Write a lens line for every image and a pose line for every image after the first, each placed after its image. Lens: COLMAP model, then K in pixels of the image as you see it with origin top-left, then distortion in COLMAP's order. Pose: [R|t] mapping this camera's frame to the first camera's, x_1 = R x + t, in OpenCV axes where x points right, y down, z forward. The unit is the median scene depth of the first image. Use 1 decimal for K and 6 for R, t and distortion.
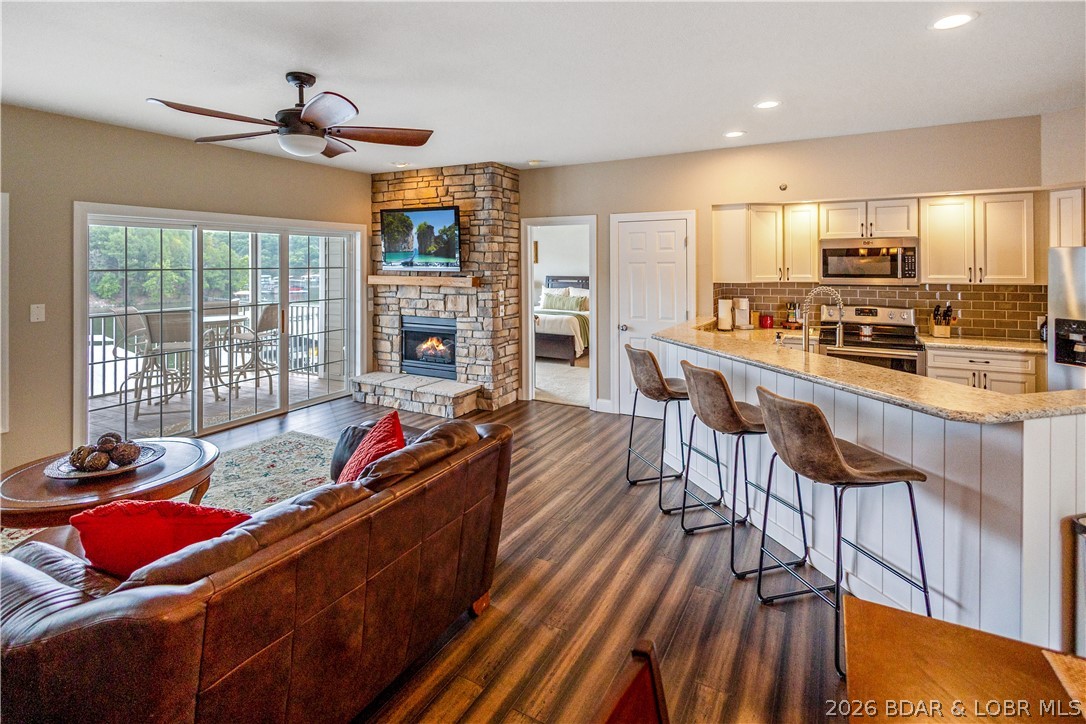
lens RADIAL K [[553.1, 0, 566.5], [0, 553.1, 287.1], [0, 0, 1]] dist [0.002788, 0.000024]
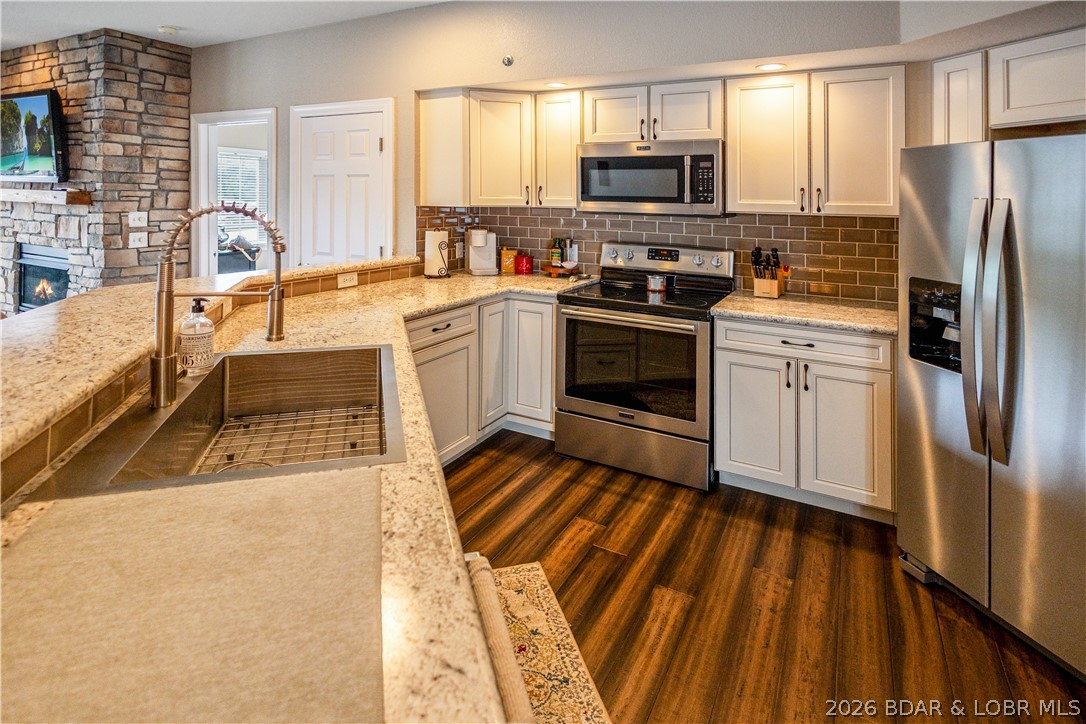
lens RADIAL K [[526.7, 0, 524.6], [0, 526.7, 214.6], [0, 0, 1]] dist [0.002675, -0.000552]
pose [[0.996458, 0.019527, -0.081787, 0.446273], [-0.020134, 0.999775, -0.006601, 0.004696], [0.081640, 0.008224, 0.996628, 0.365931]]
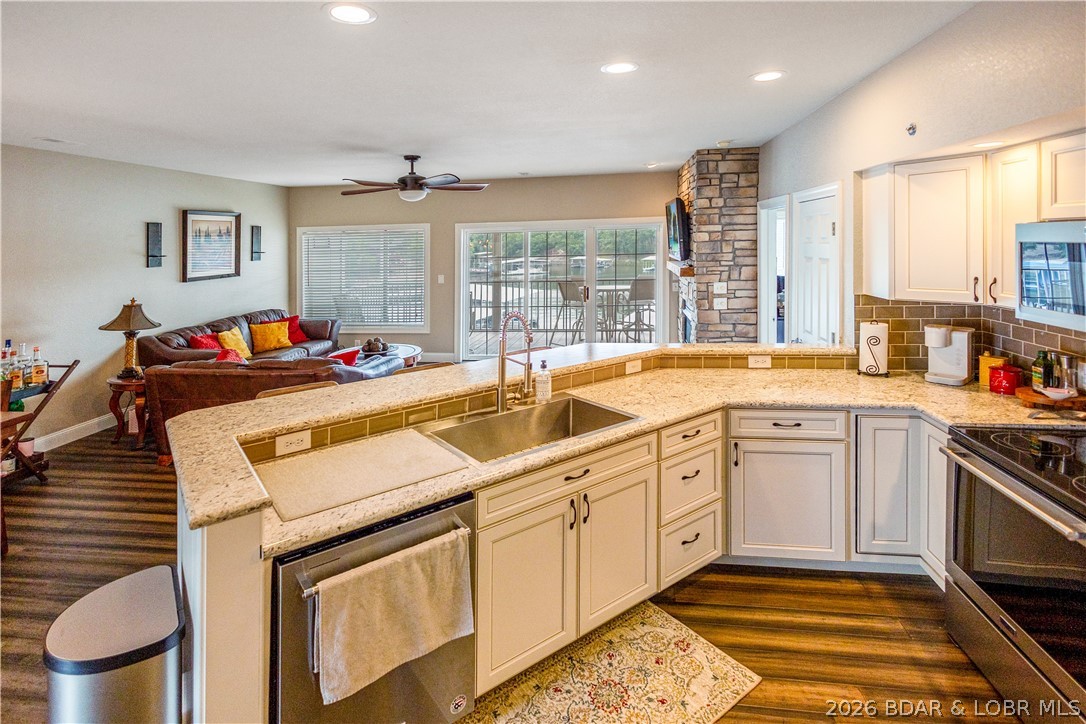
lens RADIAL K [[609.5, 0, 641.8], [0, 609.5, 259.3], [0, 0, 1]] dist [0.001351, -0.000083]
pose [[0.339914, 0.036943, -0.939730, 0.829172], [-0.016103, 0.999310, 0.033461, -0.066660], [0.940319, 0.003759, 0.340275, 0.528965]]
